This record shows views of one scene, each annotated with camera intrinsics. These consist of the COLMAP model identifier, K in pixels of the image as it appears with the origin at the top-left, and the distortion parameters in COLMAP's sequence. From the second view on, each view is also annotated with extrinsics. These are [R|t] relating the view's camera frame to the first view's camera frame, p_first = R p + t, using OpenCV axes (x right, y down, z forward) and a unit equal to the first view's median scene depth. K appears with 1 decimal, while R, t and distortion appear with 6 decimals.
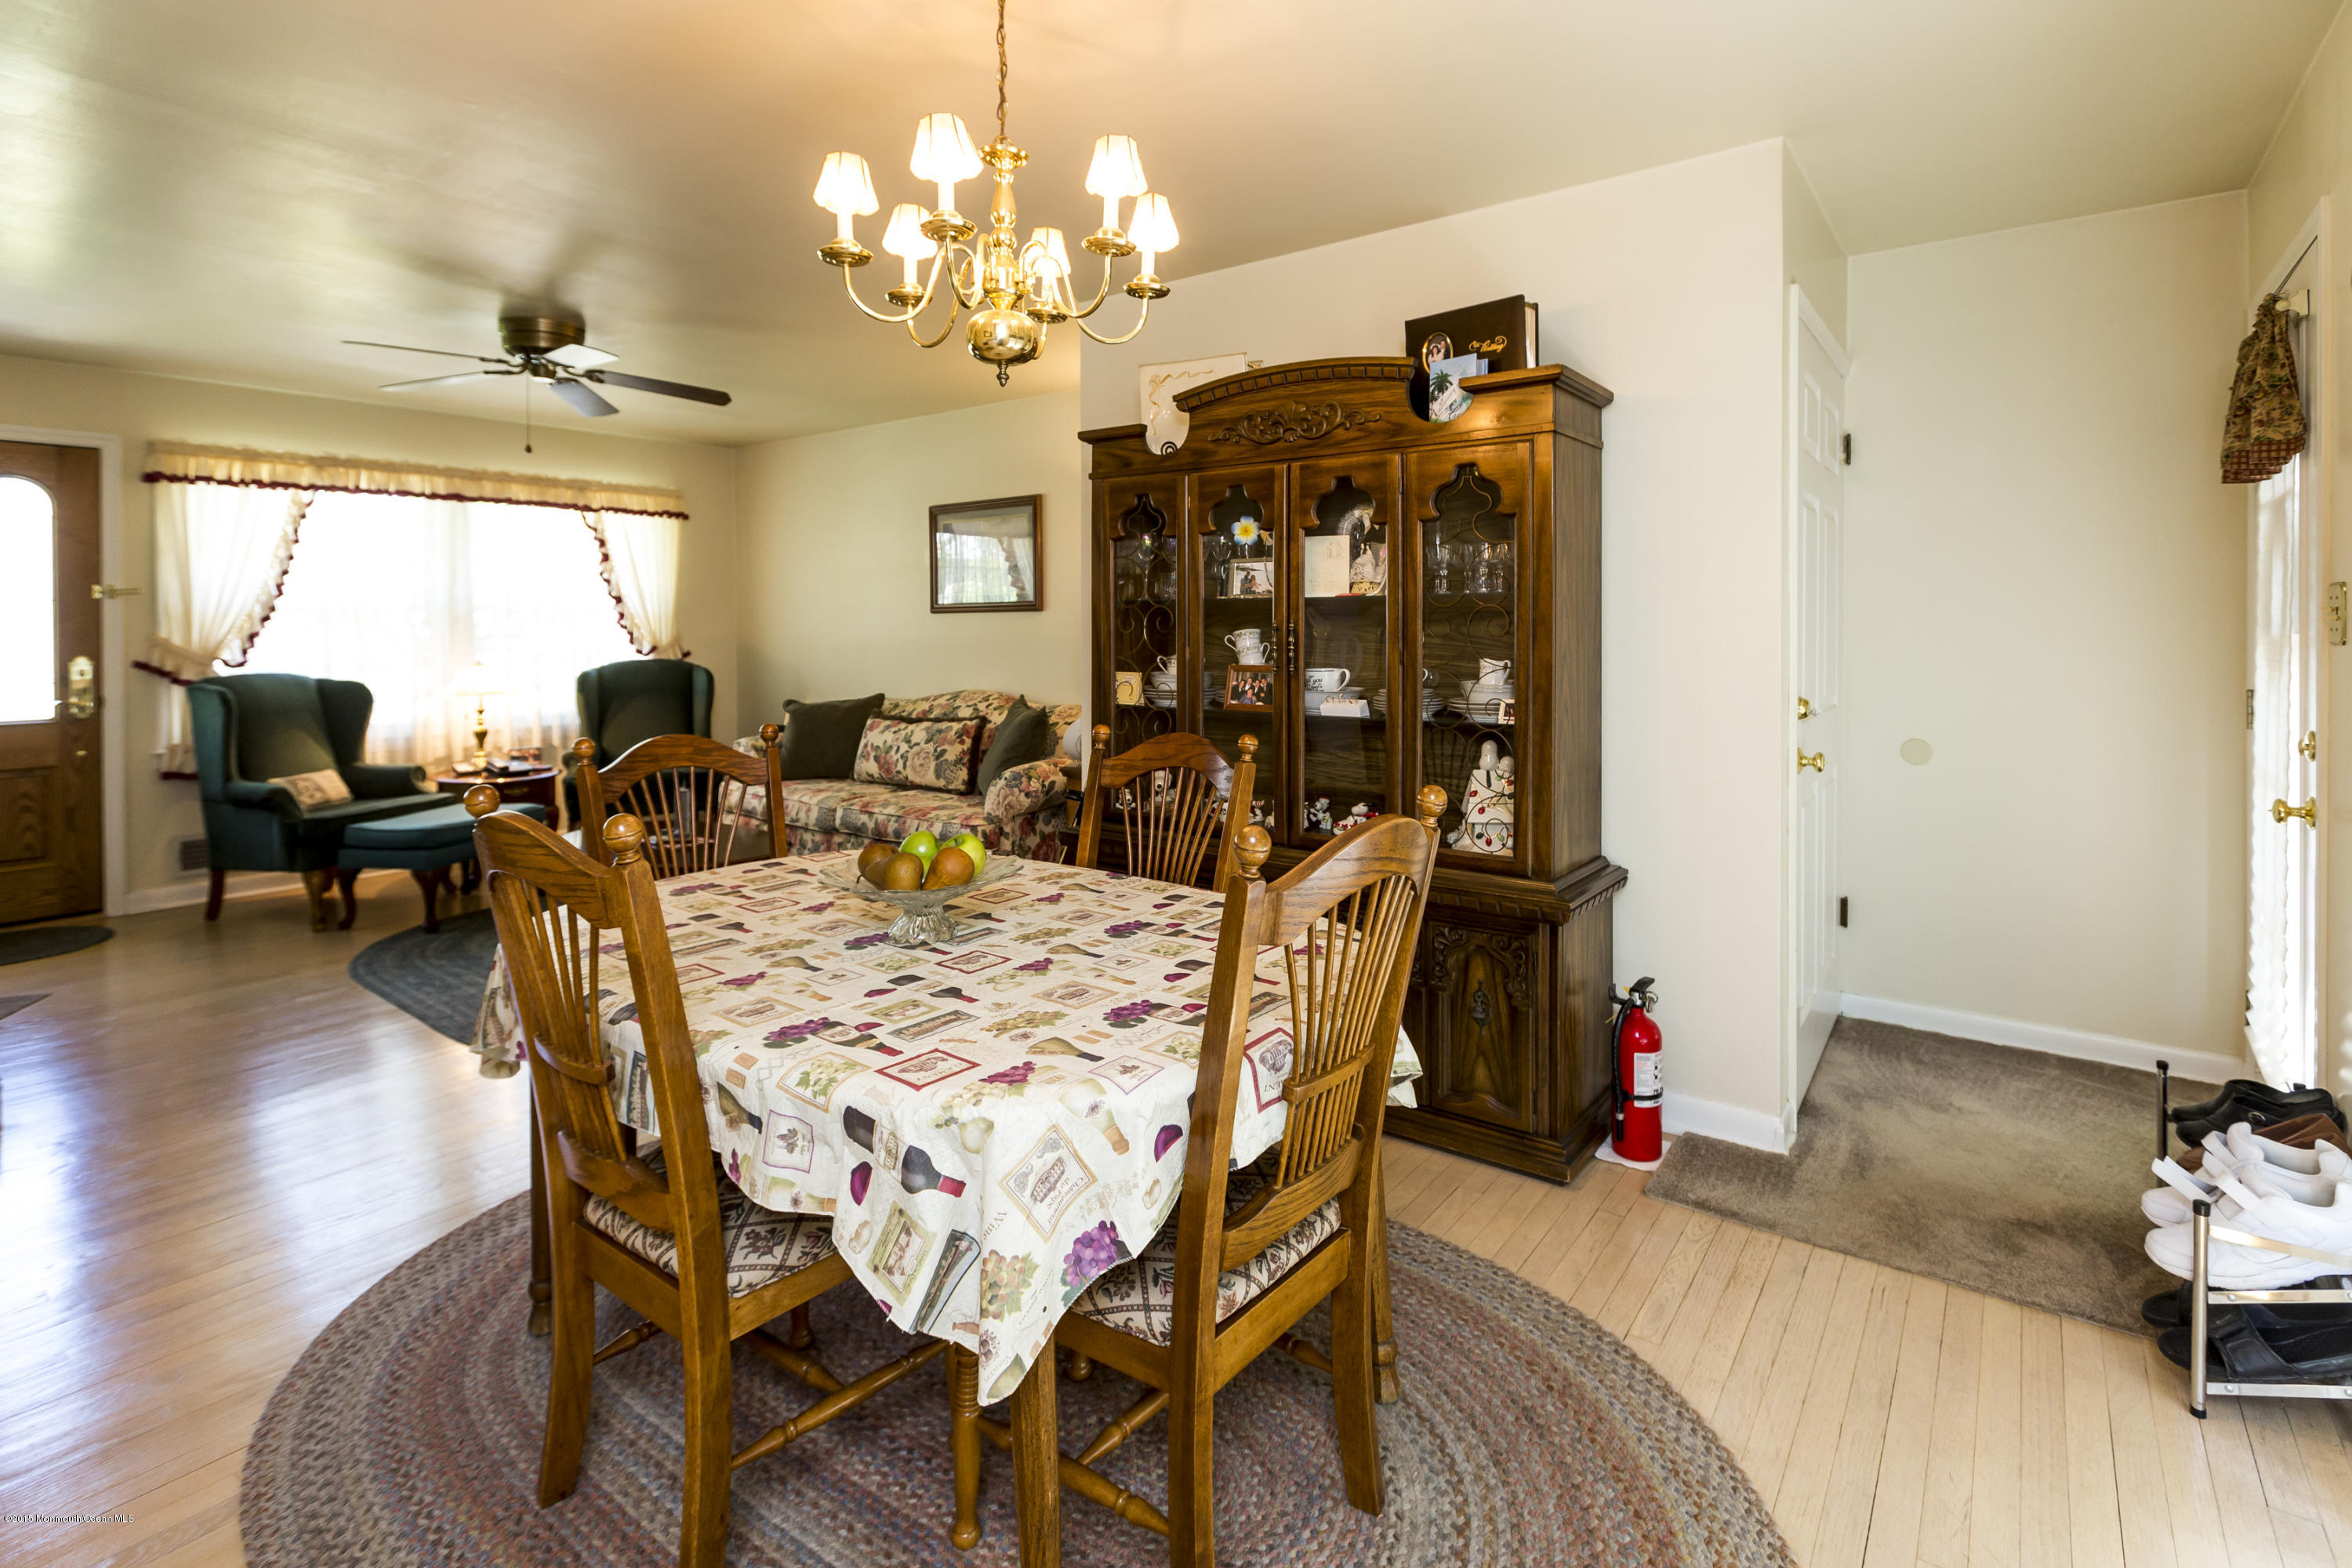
lens RADIAL K [[1104.6, 0, 1234.8], [0, 1104.6, 612.0], [0, 0, 1]] dist [0.006198, 0.000400]
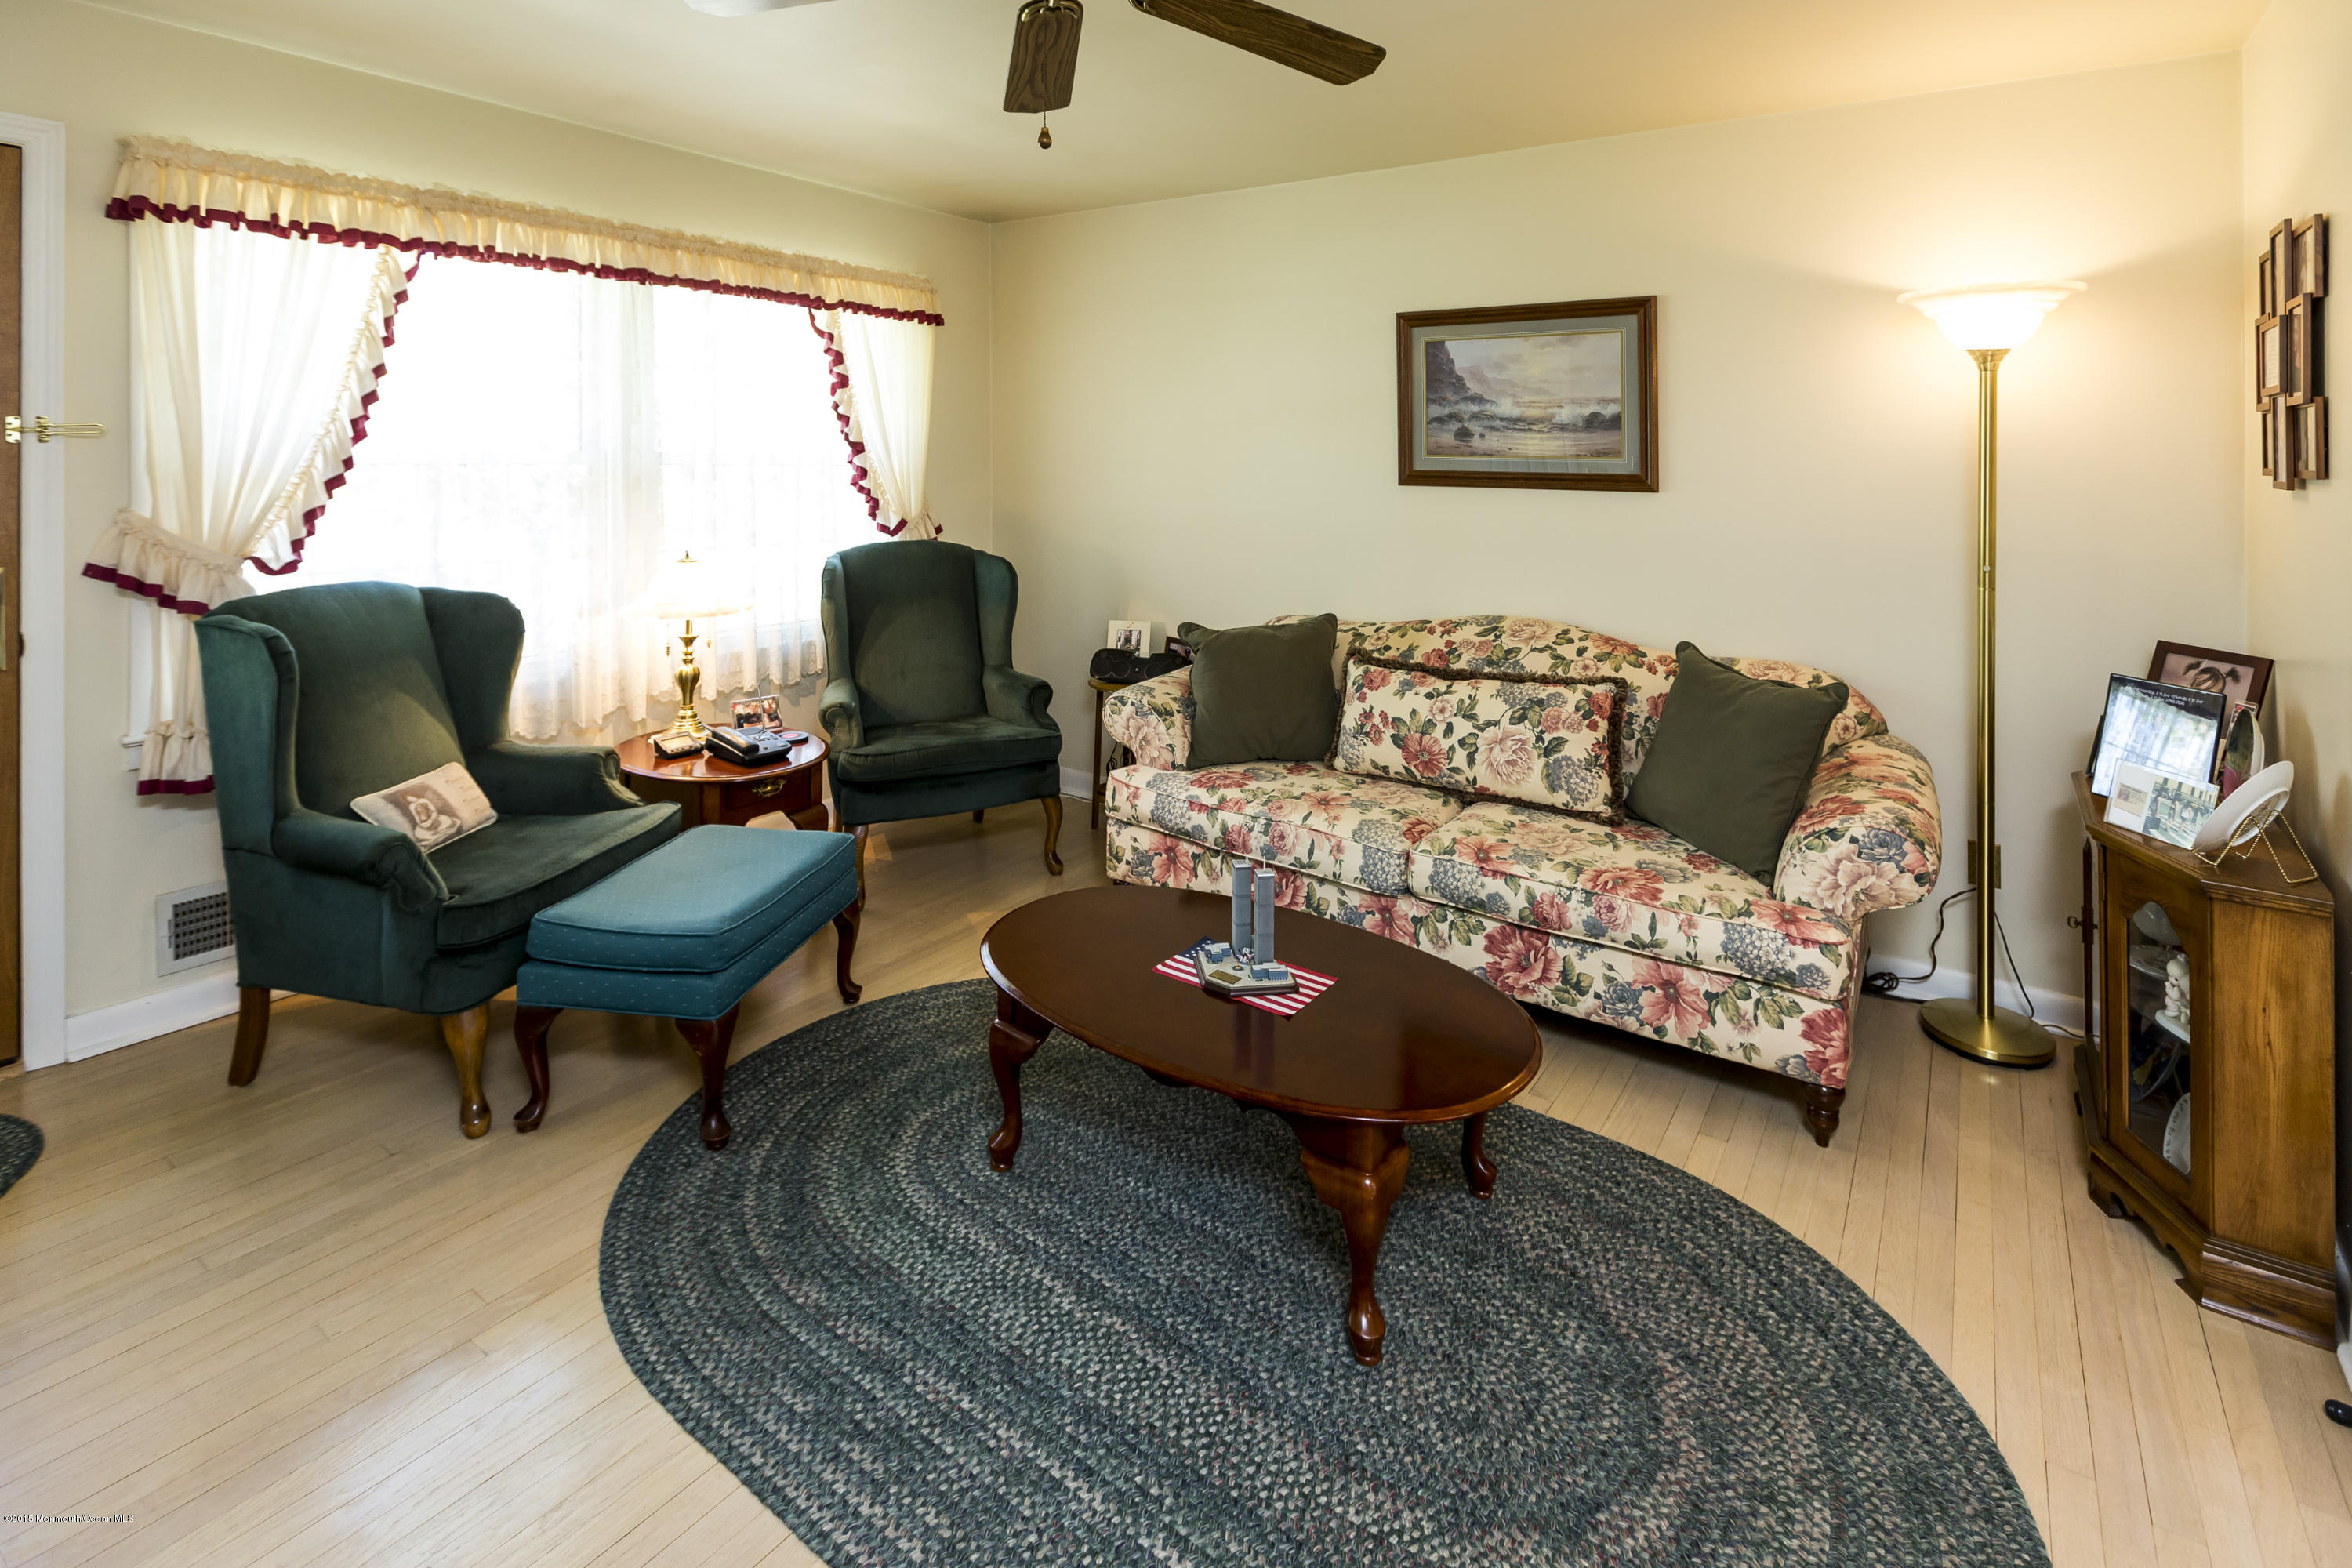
lens RADIAL K [[1104.6, 0, 1233.5], [0, 1104.6, 460.2], [0, 0, 1]] dist [0.006198, 0.000400]
pose [[0.998943, 0.022877, 0.039874, -0.448424], [-0.023501, 0.999608, 0.015239, -0.022931], [-0.039510, -0.016160, 0.999088, 0.433386]]
